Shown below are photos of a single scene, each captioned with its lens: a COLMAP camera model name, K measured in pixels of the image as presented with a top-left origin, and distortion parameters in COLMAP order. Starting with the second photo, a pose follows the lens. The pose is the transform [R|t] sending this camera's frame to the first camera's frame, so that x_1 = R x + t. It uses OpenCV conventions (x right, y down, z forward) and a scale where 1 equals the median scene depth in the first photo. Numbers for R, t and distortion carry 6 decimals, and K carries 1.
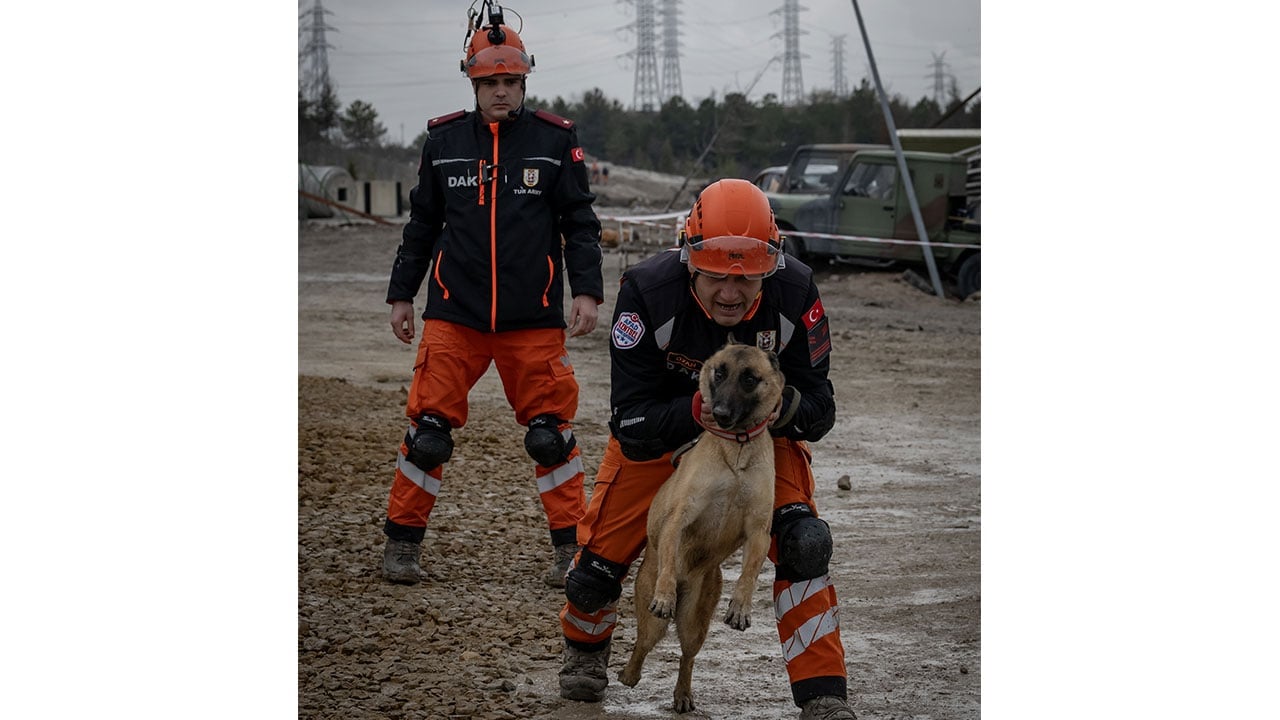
lens RADIAL K [[8863.1, 0, 639.6], [0, 8863.1, 361.2], [0, 0, 1]] dist [1.212292, 0.000000]
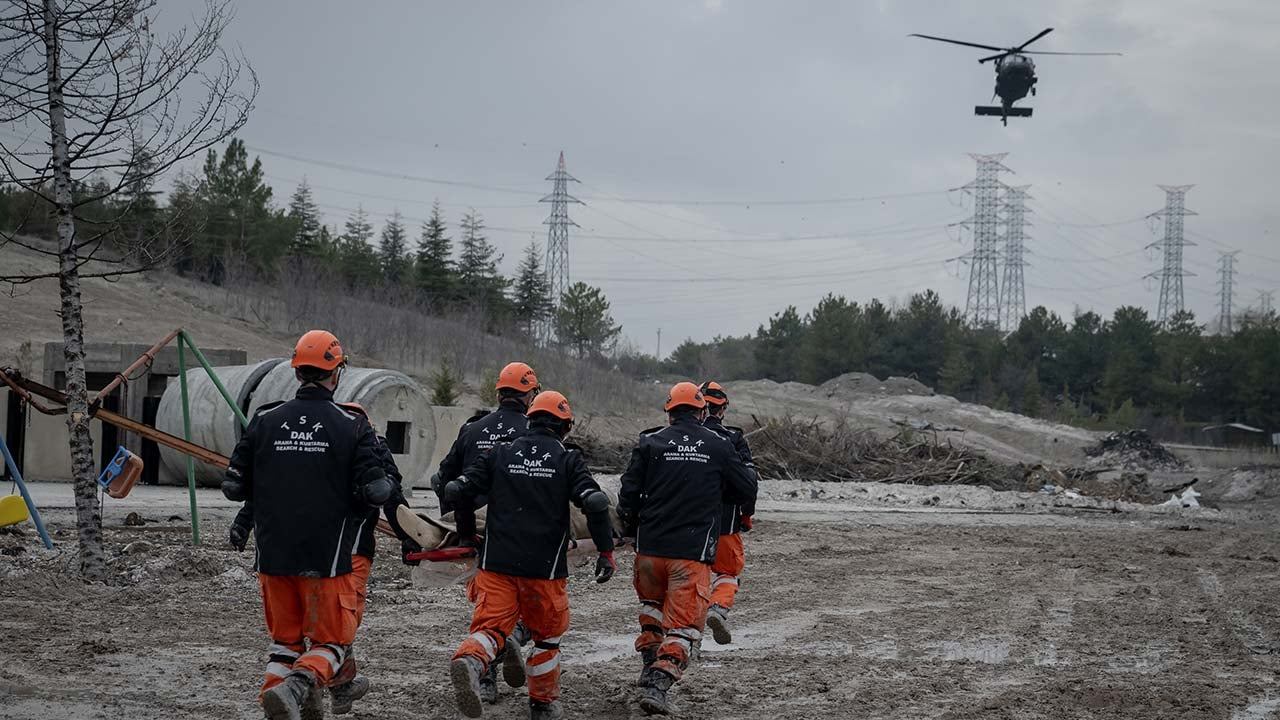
lens RADIAL K [[8863.1, 0, 639.6], [0, 8863.1, 359.6], [0, 0, 1]] dist [1.212292, 0.000000]
pose [[0.997839, 0.057156, -0.032426, -0.004694], [-0.057974, 0.998008, -0.024861, -0.006389], [0.030941, 0.026688, 0.999165, 0.294478]]
